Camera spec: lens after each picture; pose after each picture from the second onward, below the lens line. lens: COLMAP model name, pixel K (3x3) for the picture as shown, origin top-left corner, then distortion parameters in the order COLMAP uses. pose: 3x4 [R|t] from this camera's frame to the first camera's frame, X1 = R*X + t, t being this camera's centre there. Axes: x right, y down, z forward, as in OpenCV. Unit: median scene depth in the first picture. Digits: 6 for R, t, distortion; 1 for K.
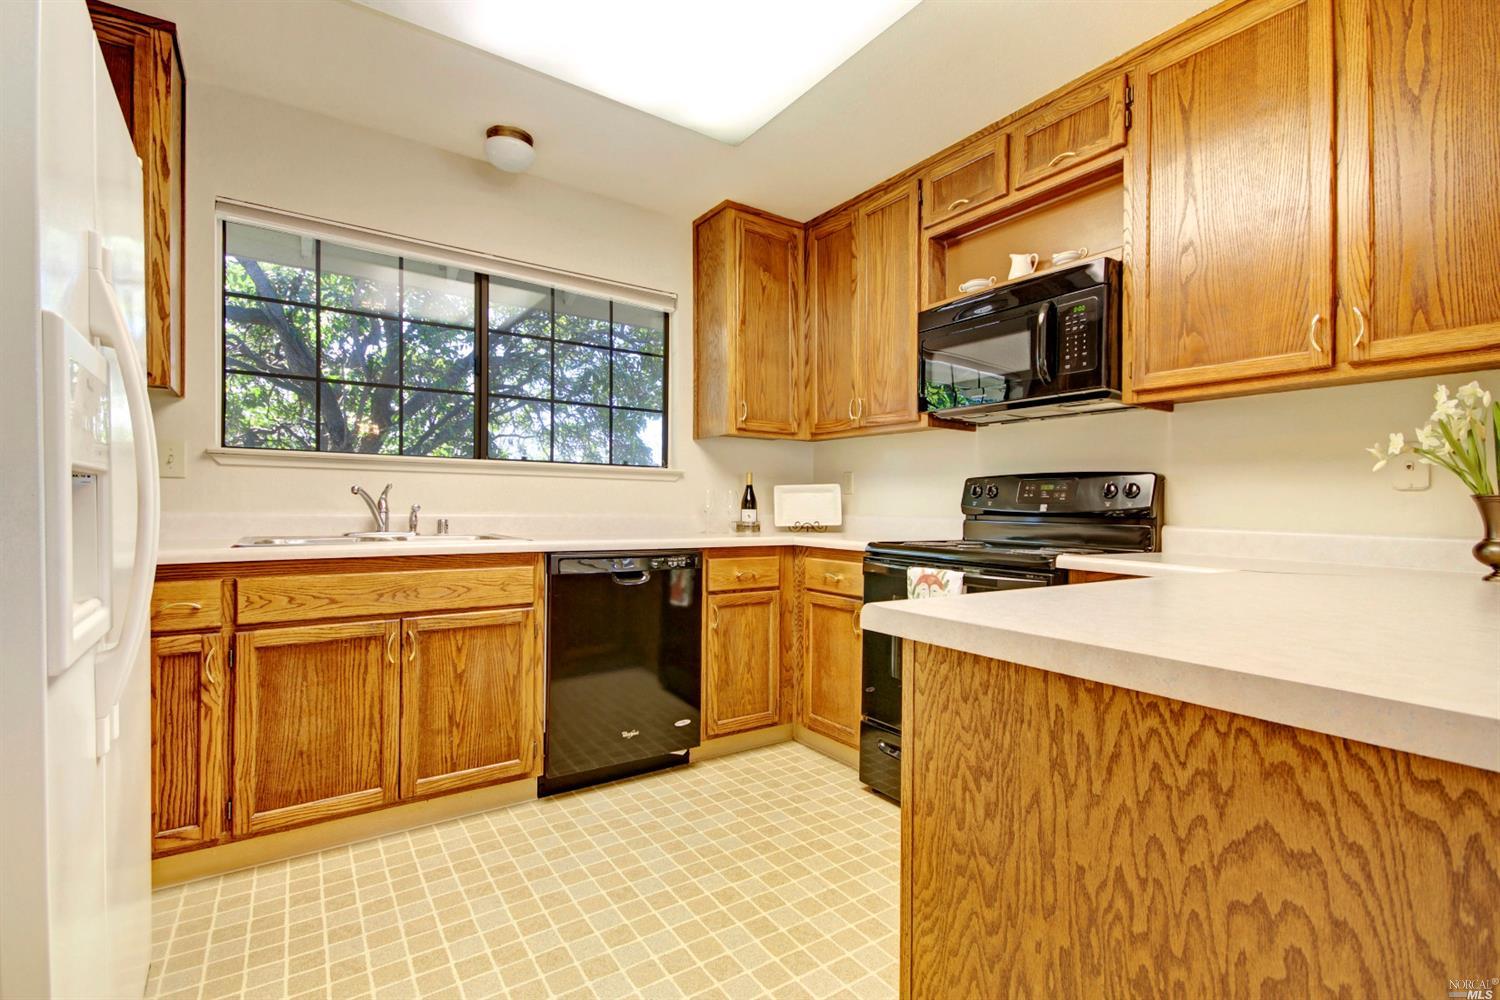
lens RADIAL K [[684.0, 0, 745.5], [0, 684.0, 514.1], [0, 0, 1]] dist [-0.019407, -0.006754]
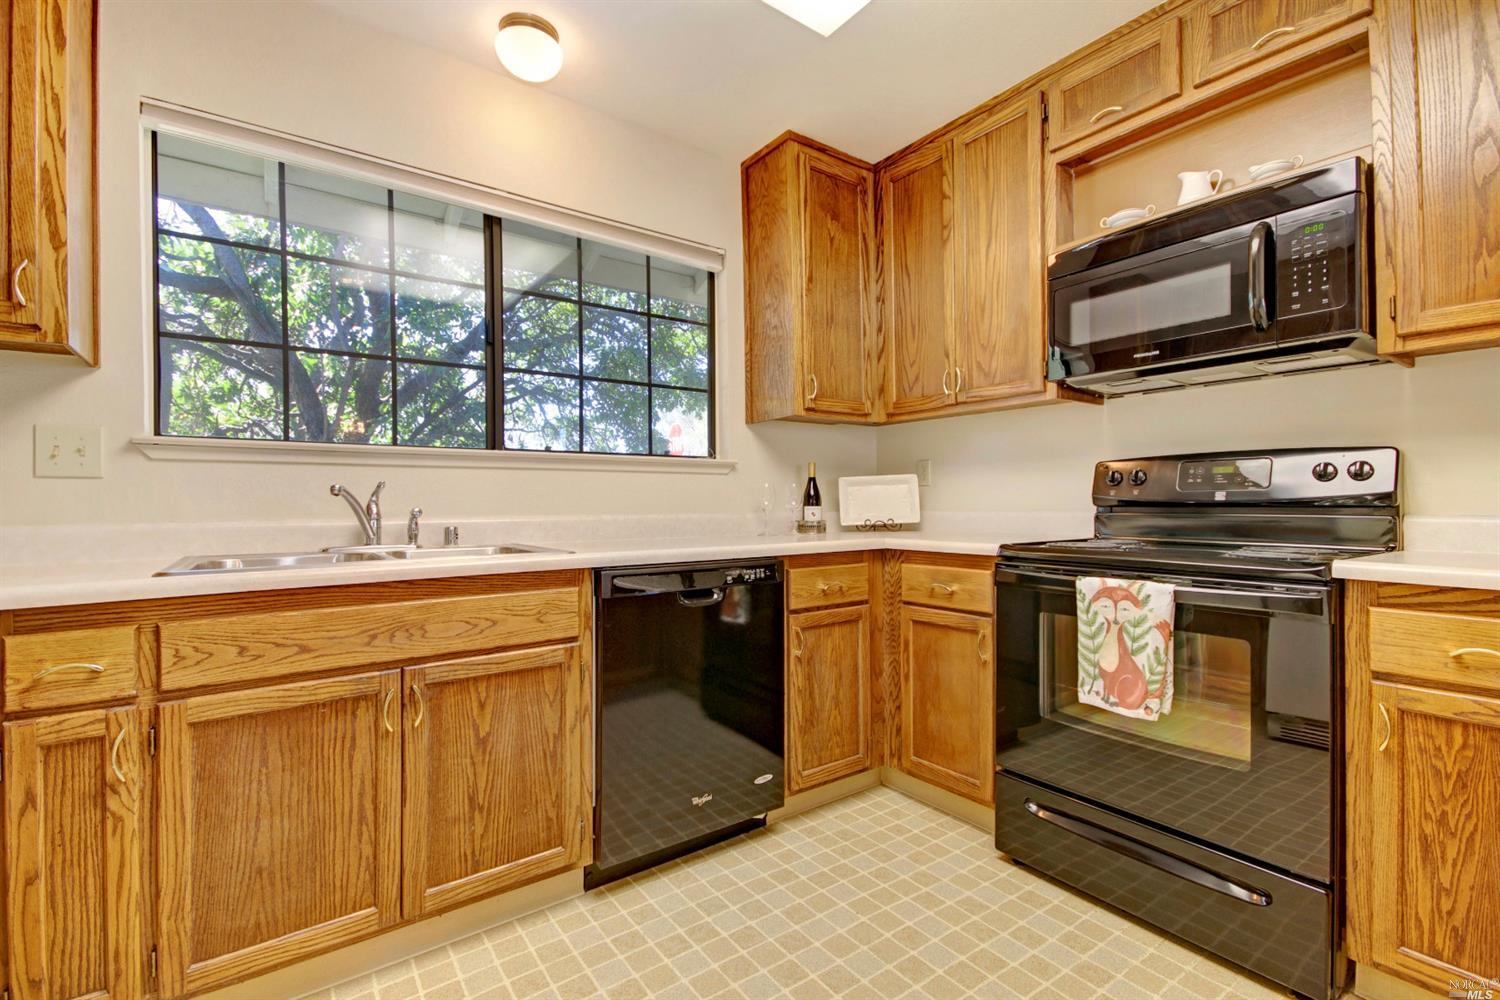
lens RADIAL K [[684.0, 0, 751.7], [0, 684.0, 500.8], [0, 0, 1]] dist [-0.019407, -0.006754]
pose [[0.999515, -0.021119, 0.022906, -0.123136], [0.021439, 0.999674, -0.013832, -0.003760], [-0.022606, 0.014316, 0.999642, 0.224159]]
